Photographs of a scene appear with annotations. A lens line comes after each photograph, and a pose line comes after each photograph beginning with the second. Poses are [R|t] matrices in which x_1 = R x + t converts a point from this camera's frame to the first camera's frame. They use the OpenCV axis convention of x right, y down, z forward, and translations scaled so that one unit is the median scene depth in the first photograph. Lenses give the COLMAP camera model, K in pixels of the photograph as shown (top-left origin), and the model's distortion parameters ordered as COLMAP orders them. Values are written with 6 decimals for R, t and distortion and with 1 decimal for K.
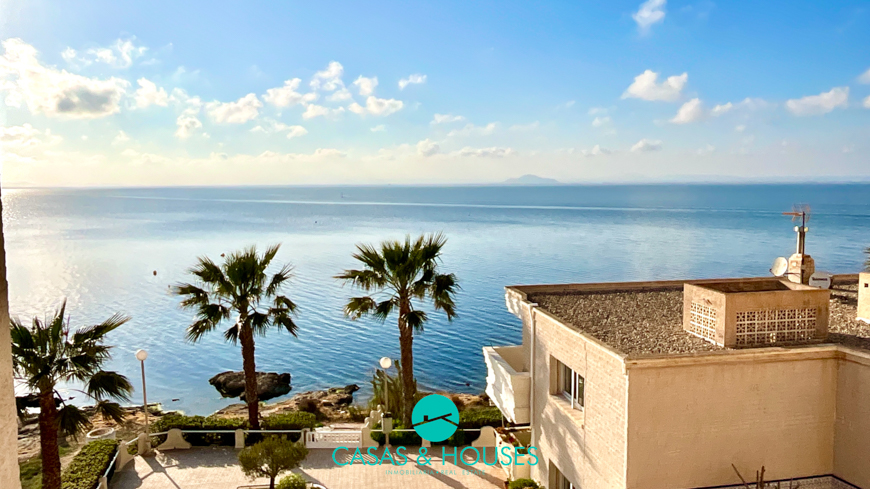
lens RADIAL K [[633.8, 0, 436.2], [0, 633.8, 242.7], [0, 0, 1]] dist [0.004937, -0.022480]
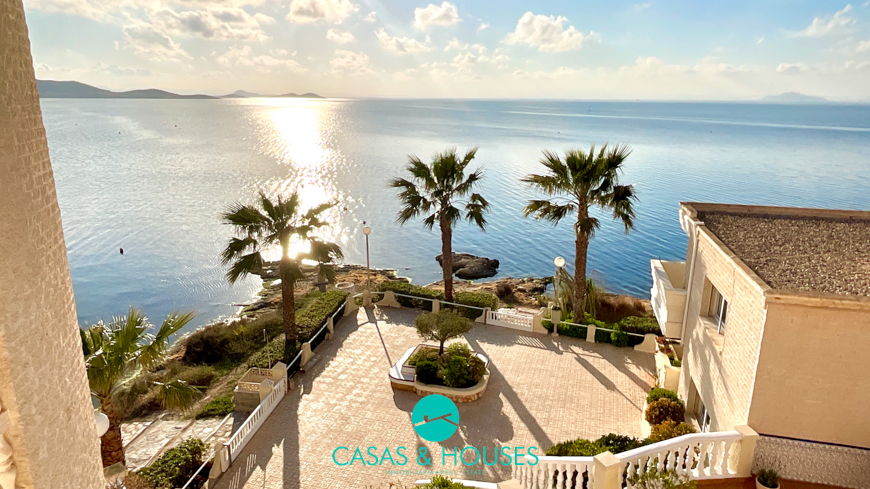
lens RADIAL K [[545.7, 0, 436.4], [0, 545.7, 237.3], [0, 0, 1]] dist [0.003716, -0.007009]
pose [[0.914436, 0.113518, -0.388484, 0.088570], [-0.051446, 0.984676, 0.166632, 0.000580], [0.401447, -0.132388, 0.906264, 0.062831]]
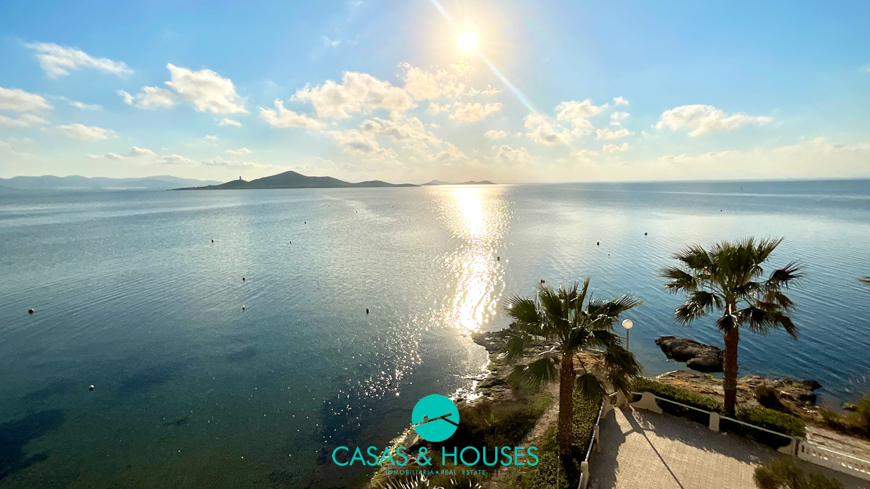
lens RADIAL K [[440.1, 0, 435.3], [0, 440.1, 244.8], [0, 0, 1]] dist [-0.004197, 0.004899]
pose [[0.733733, 0.087302, -0.673806, -0.190205], [-0.051264, 0.995997, 0.073224, -0.009227], [0.677502, -0.019185, 0.735271, 0.168849]]
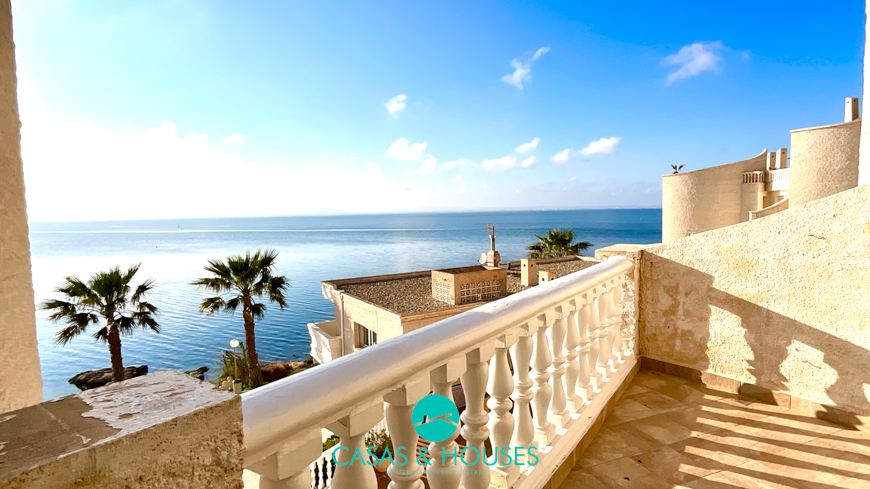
lens RADIAL K [[440.1, 0, 433.8], [0, 440.1, 244.6], [0, 0, 1]] dist [-0.004197, 0.004899]
pose [[0.927983, -0.041219, 0.370337, -0.023042], [0.049817, 0.998665, -0.013678, 0.008457], [-0.369279, 0.031142, 0.928797, -0.062248]]
